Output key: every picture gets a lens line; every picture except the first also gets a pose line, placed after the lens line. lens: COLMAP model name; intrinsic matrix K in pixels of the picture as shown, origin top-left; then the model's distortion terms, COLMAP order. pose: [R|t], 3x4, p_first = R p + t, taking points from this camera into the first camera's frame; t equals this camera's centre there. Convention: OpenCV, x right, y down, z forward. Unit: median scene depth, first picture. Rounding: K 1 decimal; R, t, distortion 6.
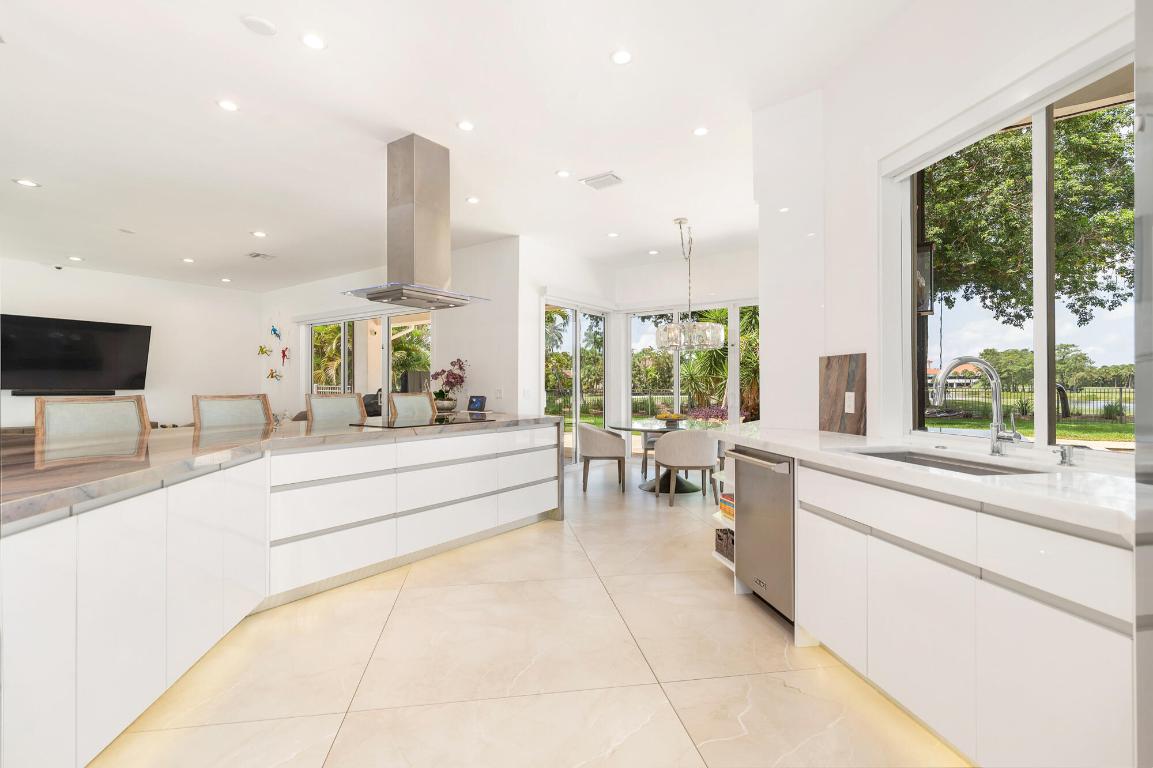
lens RADIAL K [[531.1, 0, 573.3], [0, 531.1, 381.0], [0, 0, 1]] dist [0.001806, -0.000279]
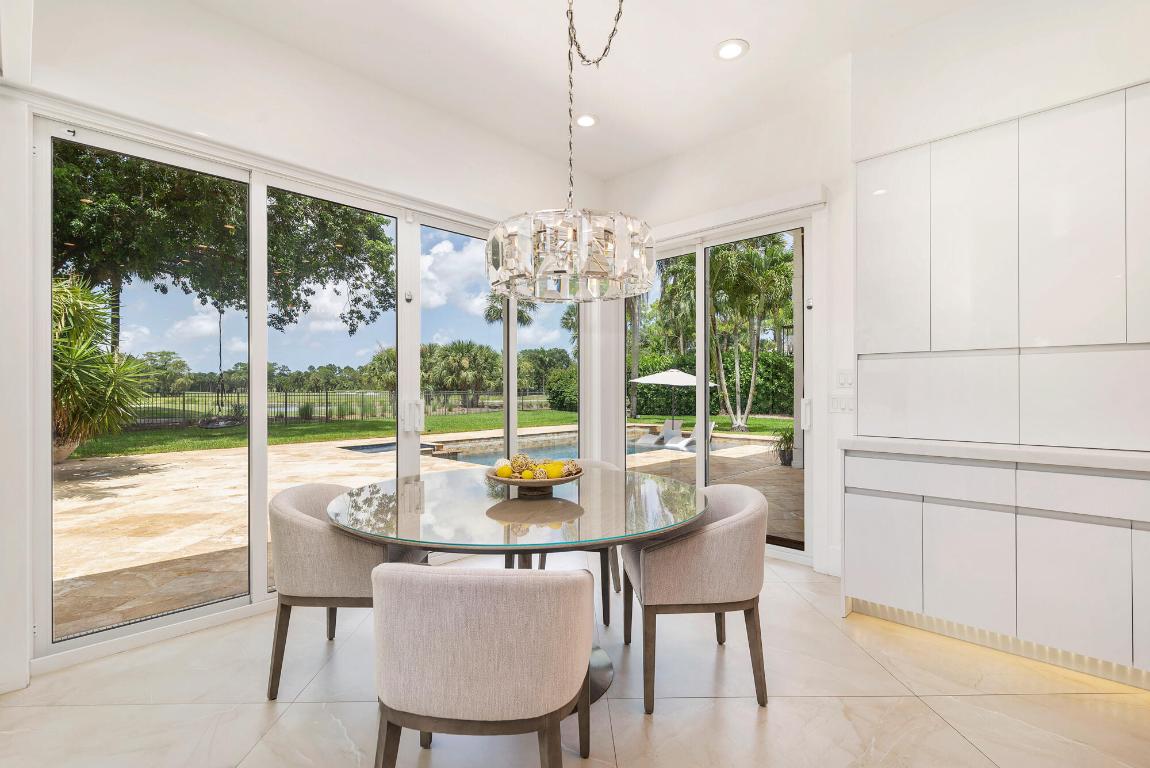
lens RADIAL K [[529.7, 0, 571.8], [0, 529.7, 381.0], [0, 0, 1]] dist [0.001806, -0.000279]
pose [[0.145659, 0.016889, 0.989191, -0.126488], [-0.007523, 0.999844, -0.015964, 0.009504], [-0.989306, -0.005116, 0.145763, 0.705828]]
